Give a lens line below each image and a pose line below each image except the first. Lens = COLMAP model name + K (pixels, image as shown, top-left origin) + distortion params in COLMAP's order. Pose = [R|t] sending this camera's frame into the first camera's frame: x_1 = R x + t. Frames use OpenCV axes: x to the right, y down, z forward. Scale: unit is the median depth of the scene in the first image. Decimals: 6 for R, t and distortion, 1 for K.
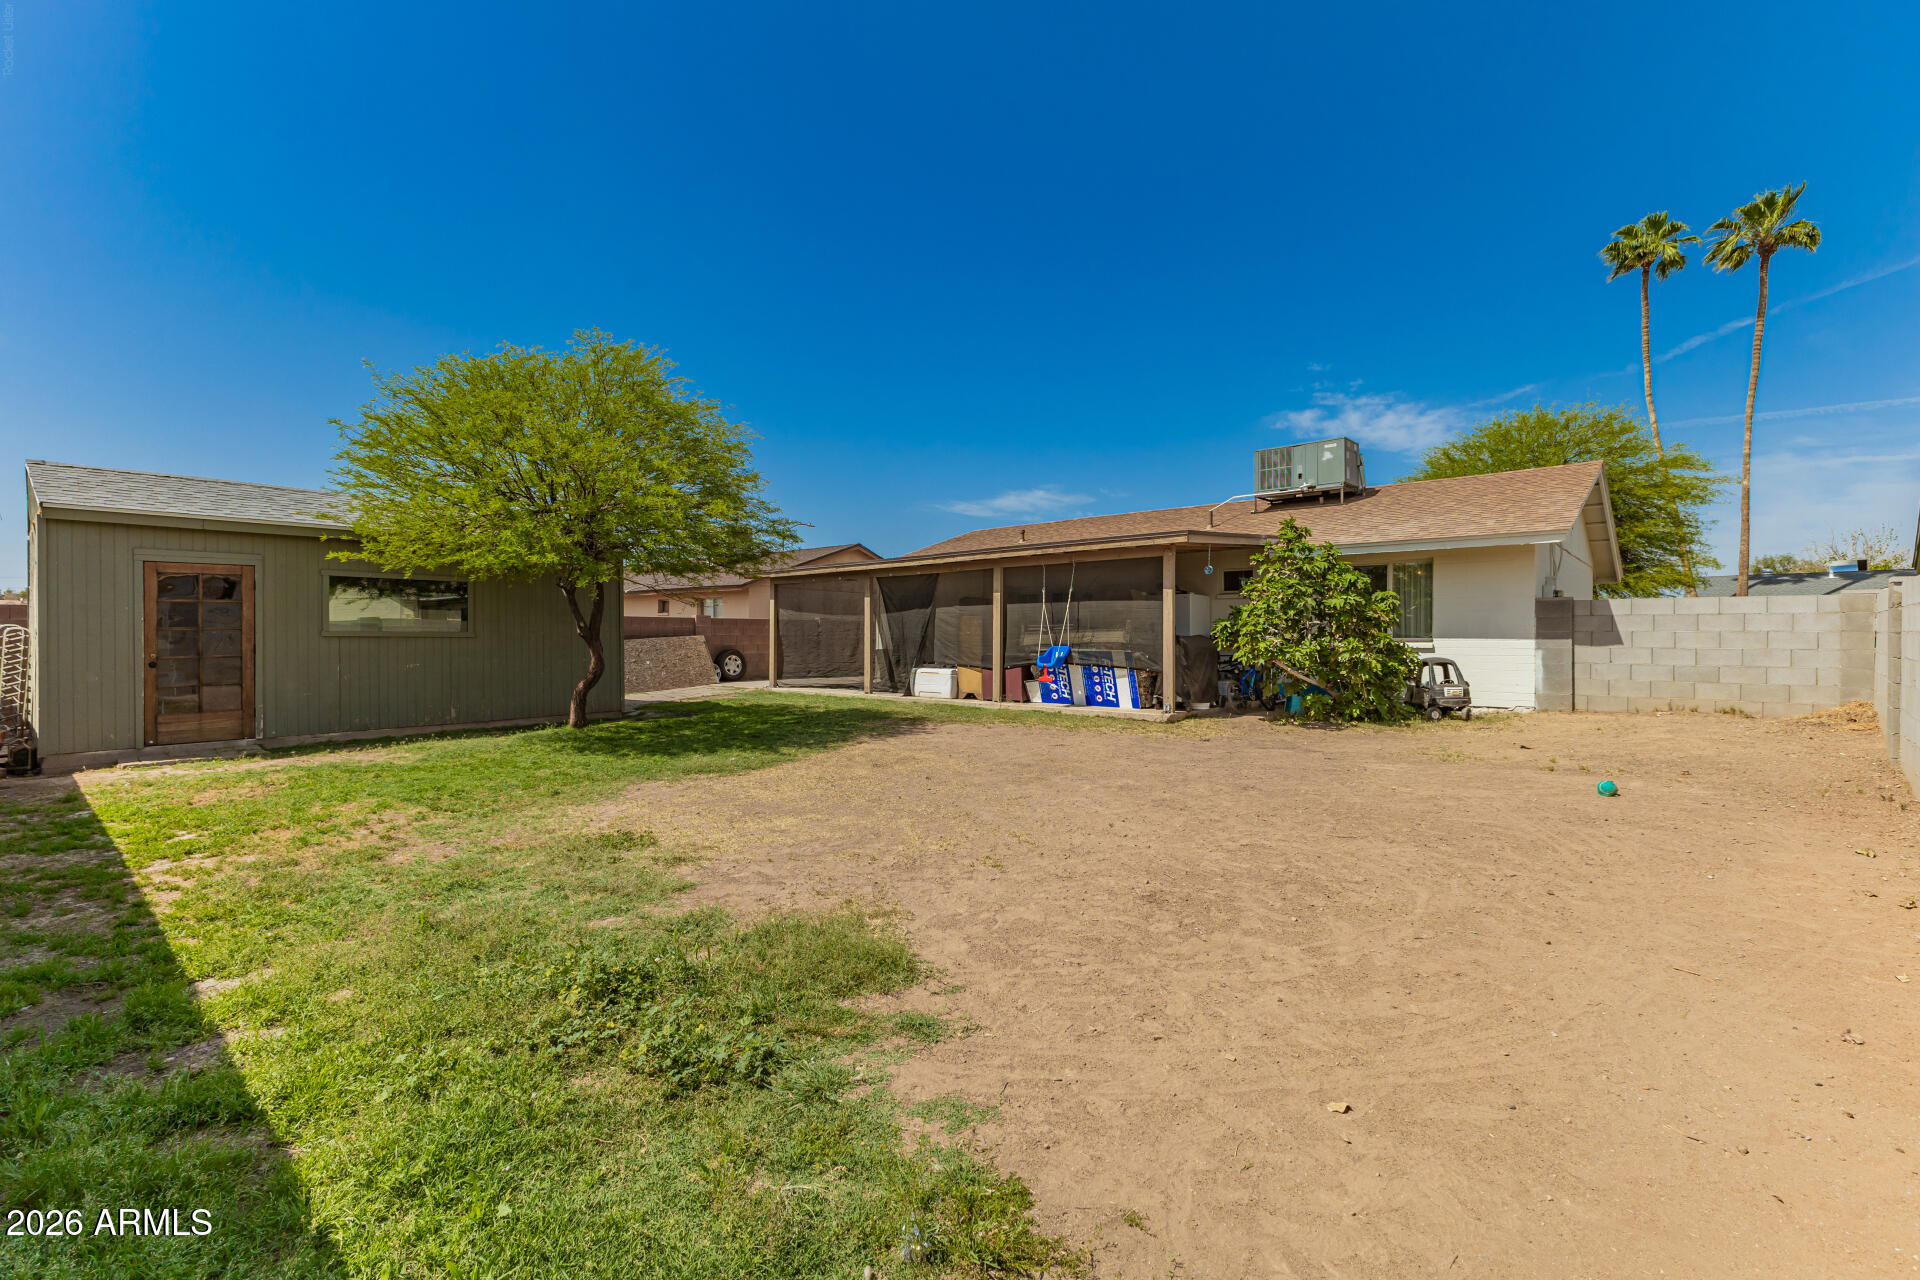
lens RADIAL K [[825.2, 0, 958.4], [0, 825.2, 643.2], [0, 0, 1]] dist [0.000410, -0.000073]
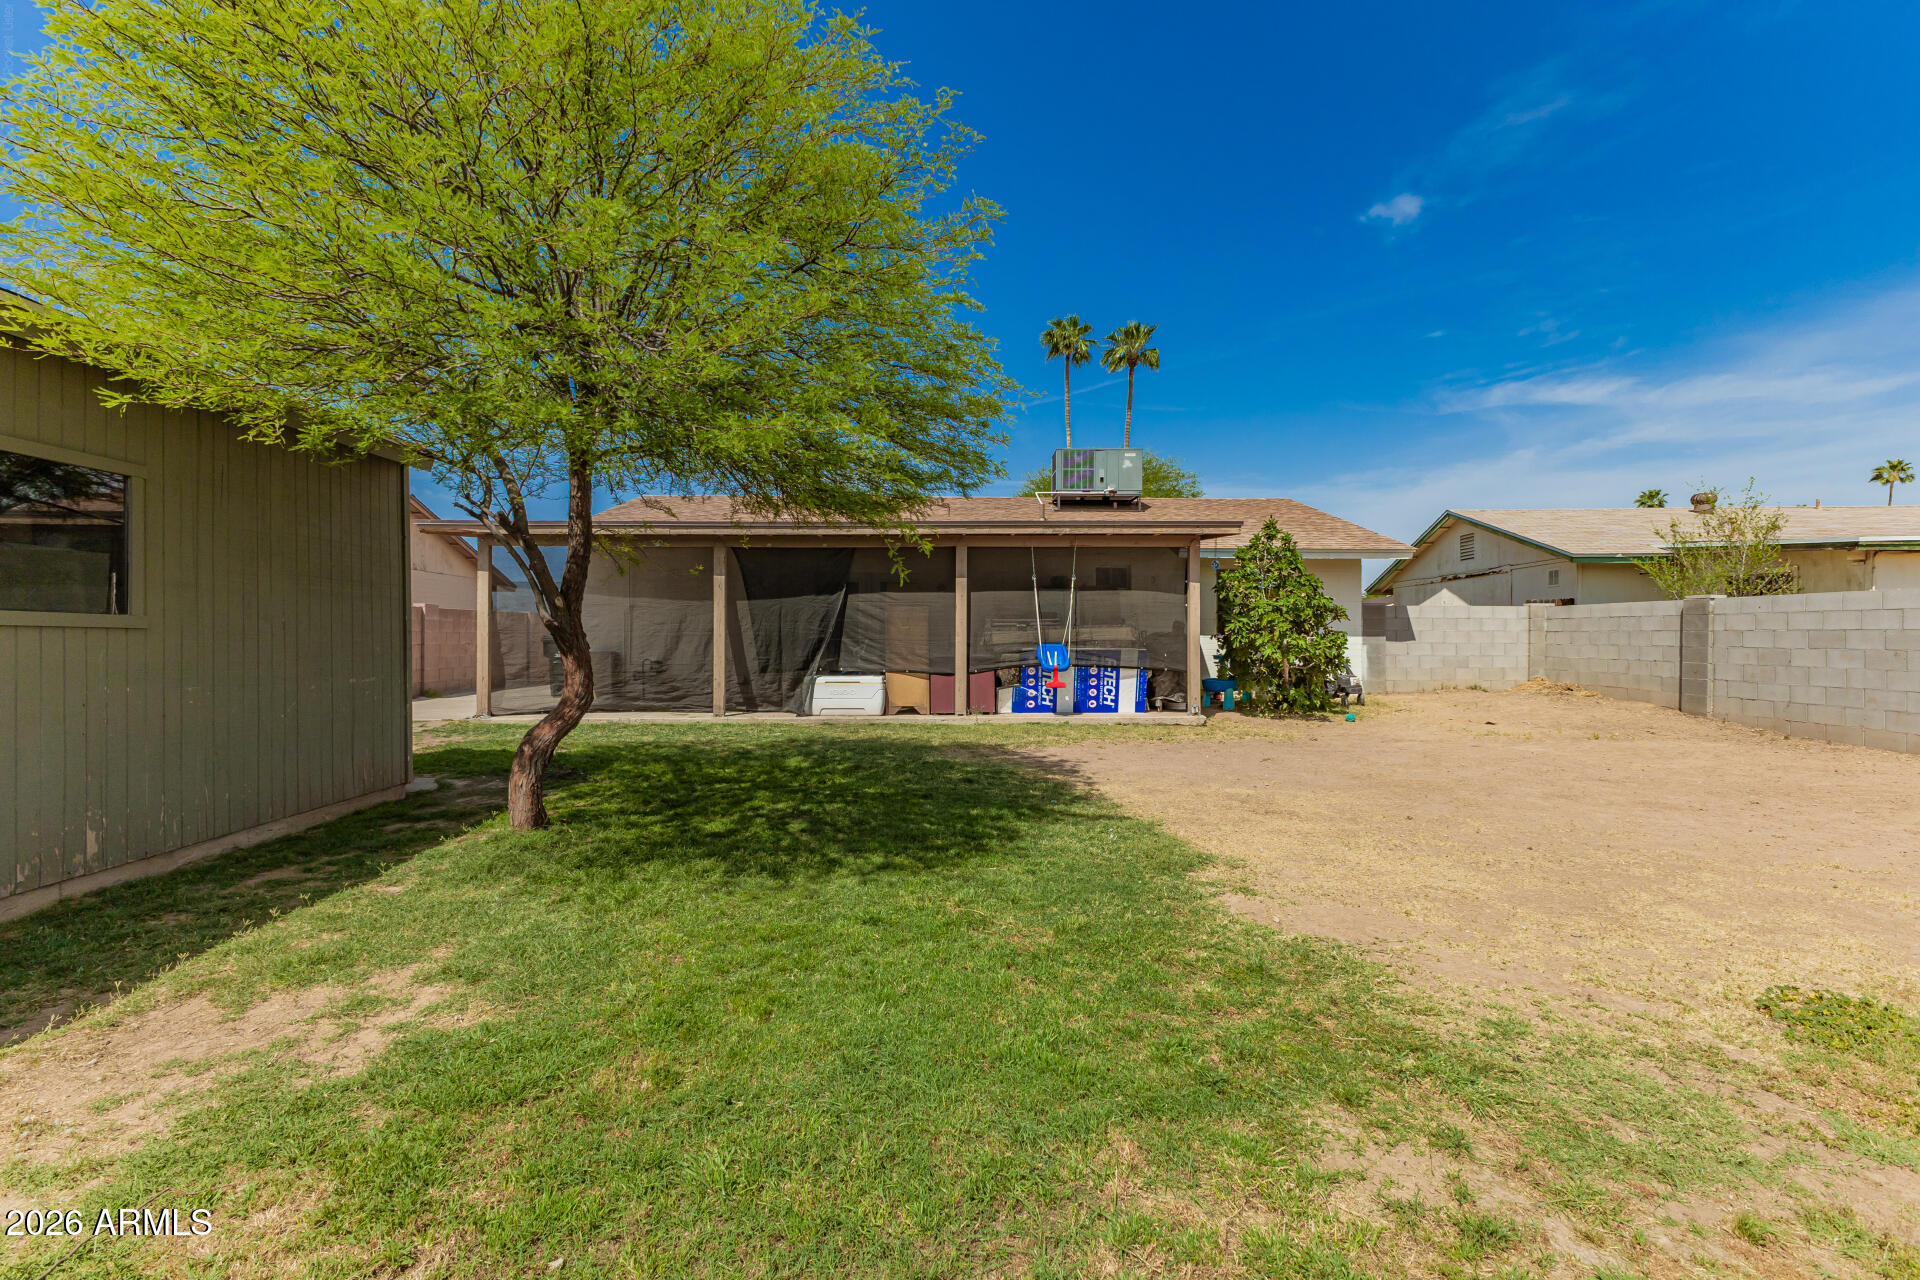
lens RADIAL K [[825.2, 0, 961.4], [0, 825.2, 645.3], [0, 0, 1]] dist [0.000410, -0.000073]
pose [[0.735099, -0.005577, 0.677937, -0.512941], [0.005007, 0.999984, 0.002798, 0.001746], [-0.677942, 0.001337, 0.735114, 0.439725]]
